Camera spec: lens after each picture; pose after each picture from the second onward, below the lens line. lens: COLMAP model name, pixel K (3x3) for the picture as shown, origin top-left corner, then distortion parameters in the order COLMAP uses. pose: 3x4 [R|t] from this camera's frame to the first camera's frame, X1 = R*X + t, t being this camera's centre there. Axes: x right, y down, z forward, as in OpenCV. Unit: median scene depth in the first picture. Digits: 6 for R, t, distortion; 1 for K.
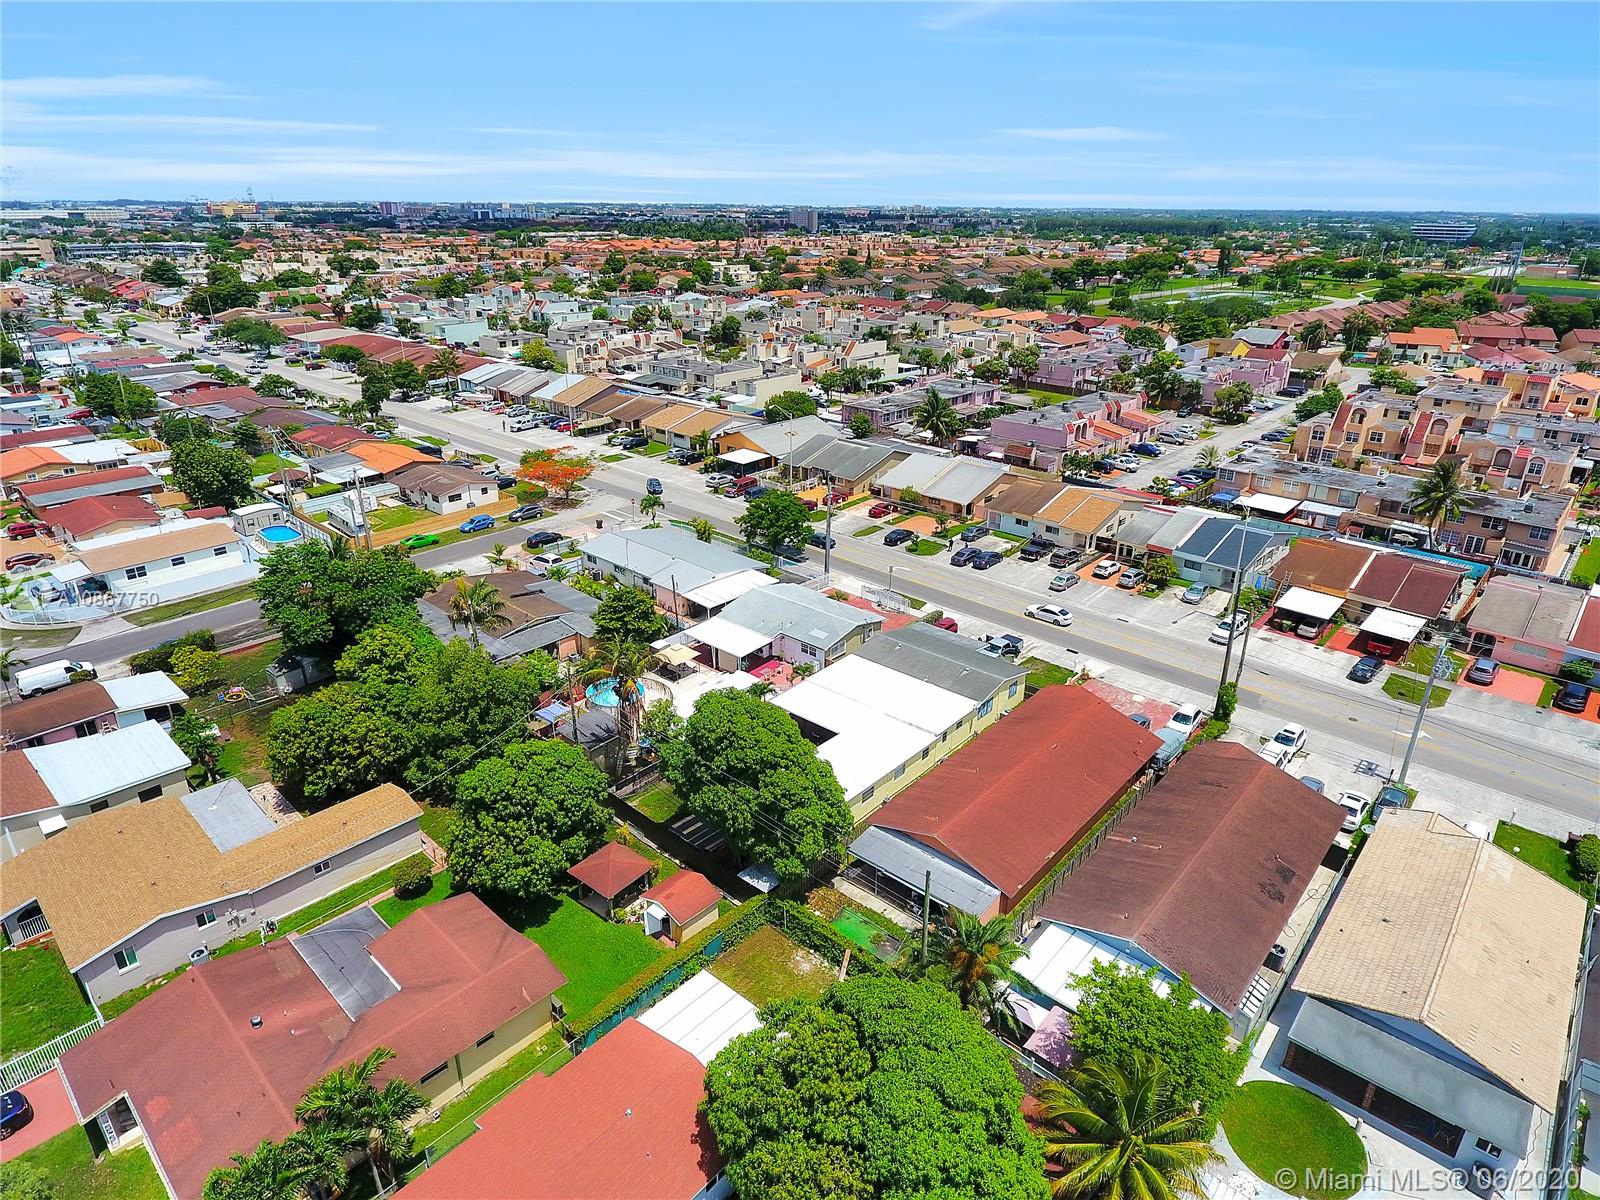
lens RADIAL K [[929.3, 0, 802.2], [0, 929.3, 601.1], [0, 0, 1]] dist [-0.005116, -0.000120]
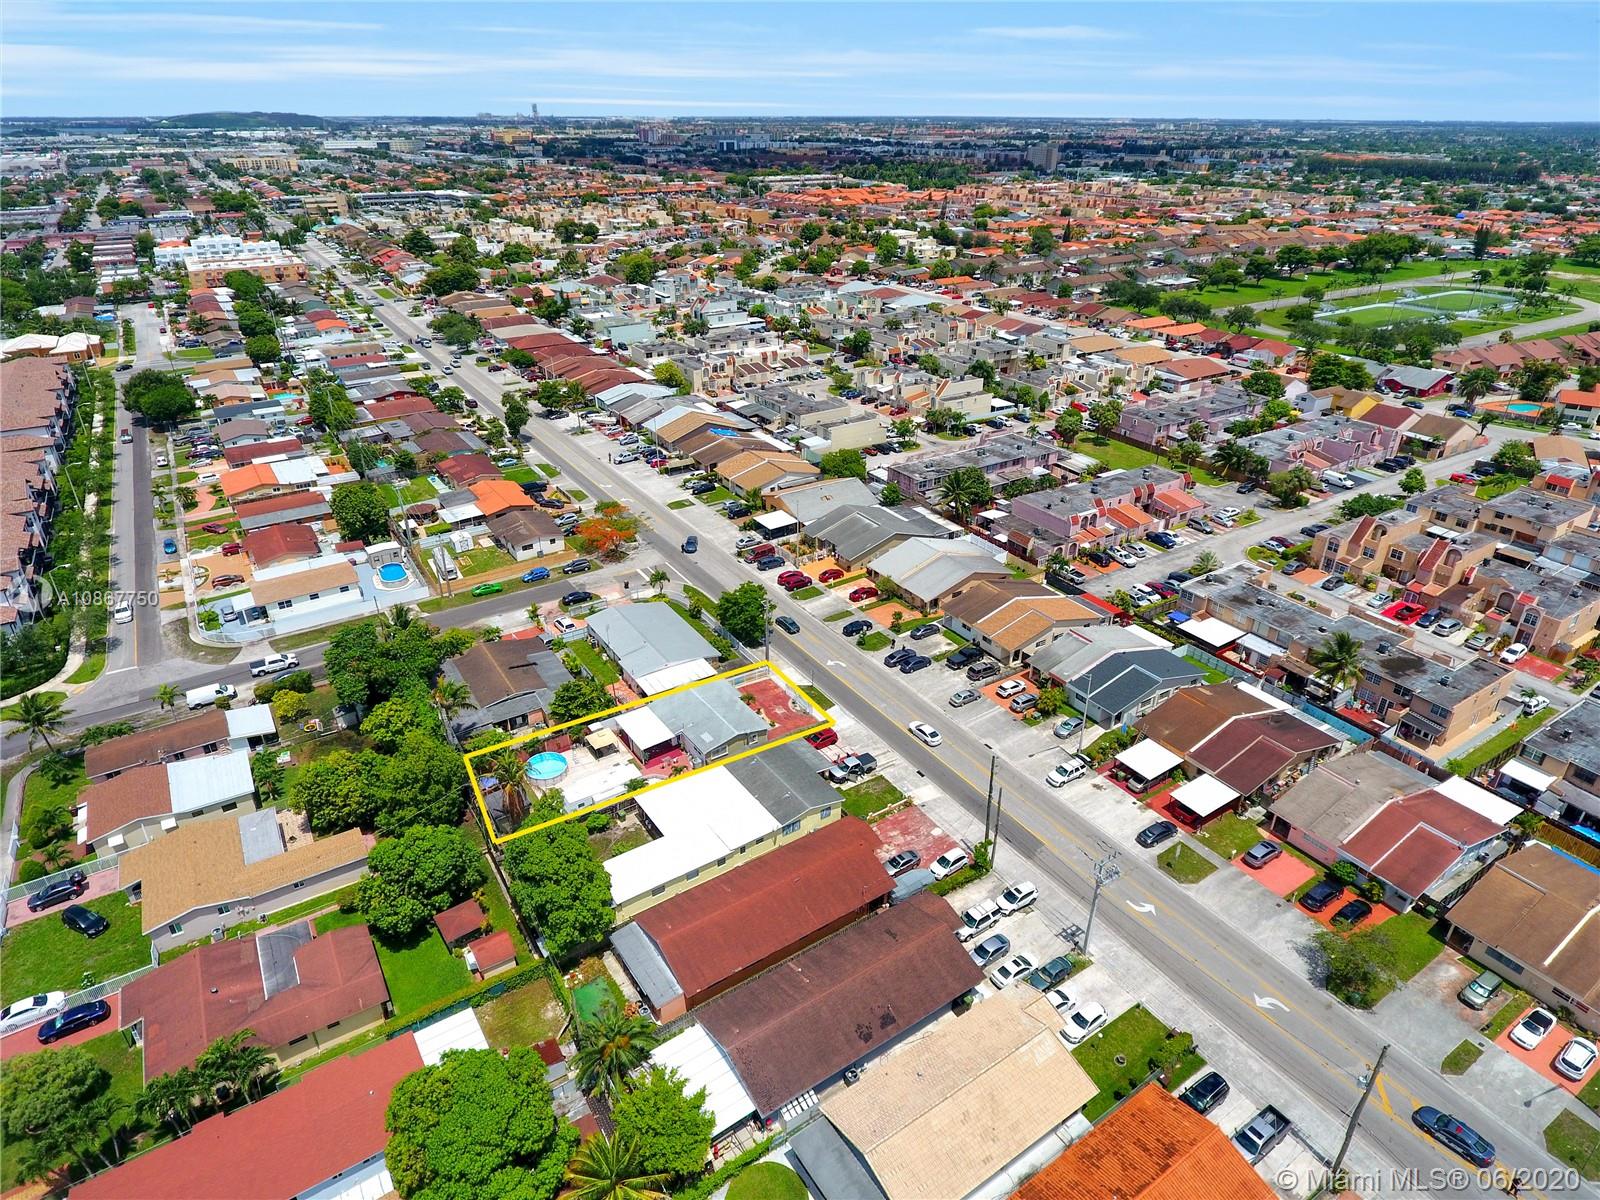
lens RADIAL K [[929.3, 0, 802.5], [0, 929.3, 599.4], [0, 0, 1]] dist [-0.005116, -0.000120]
pose [[0.968507, 0.112170, -0.222287, 0.311047], [-0.095225, 0.991771, 0.085570, -0.209882], [0.230056, -0.061708, 0.971219, -0.158290]]
